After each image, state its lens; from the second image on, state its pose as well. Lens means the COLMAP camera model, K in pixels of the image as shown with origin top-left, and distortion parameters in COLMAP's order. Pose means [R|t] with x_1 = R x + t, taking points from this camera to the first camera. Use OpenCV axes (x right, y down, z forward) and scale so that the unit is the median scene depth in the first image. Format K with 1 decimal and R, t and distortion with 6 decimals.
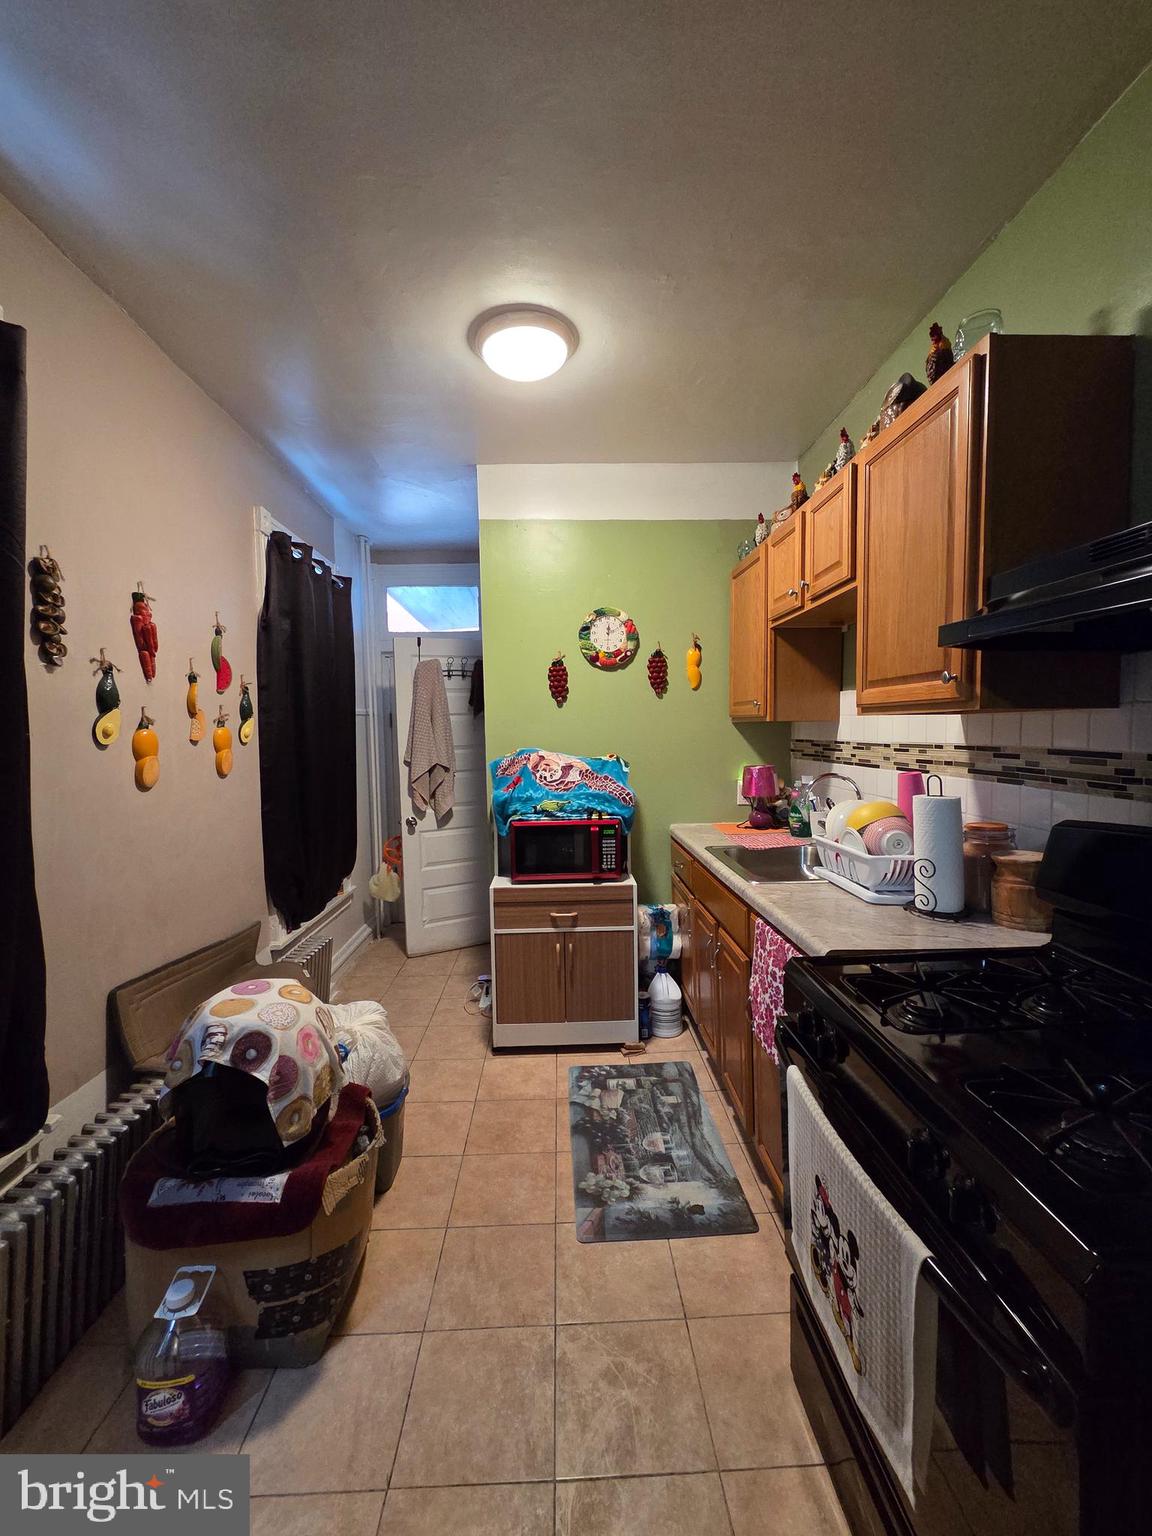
lens RADIAL K [[623.1, 0, 575.7], [0, 623.1, 763.3], [0, 0, 1]] dist [0.001007, 0.000197]
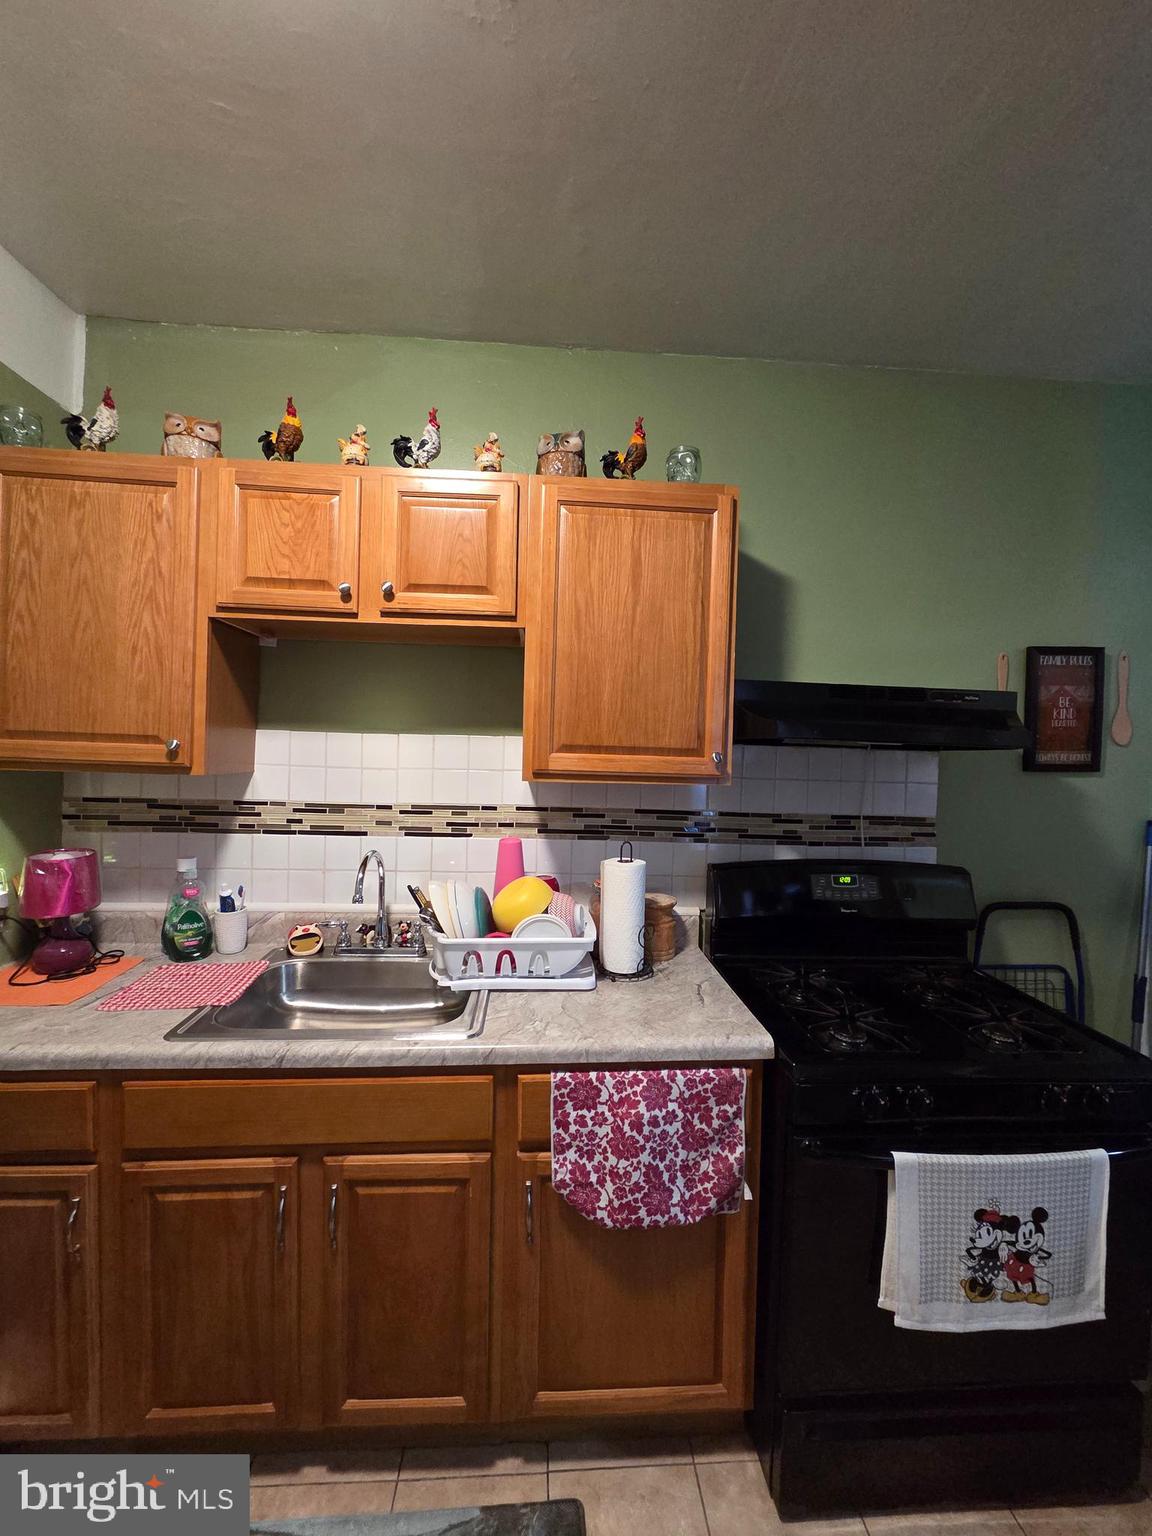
lens RADIAL K [[623.1, 0, 576.9], [0, 623.1, 761.6], [0, 0, 1]] dist [0.001007, 0.000197]
pose [[-0.023343, -0.004979, 0.999715, -0.404261], [0.028179, 0.999587, 0.005636, -0.106611], [-0.999330, 0.028303, -0.023193, 0.947477]]
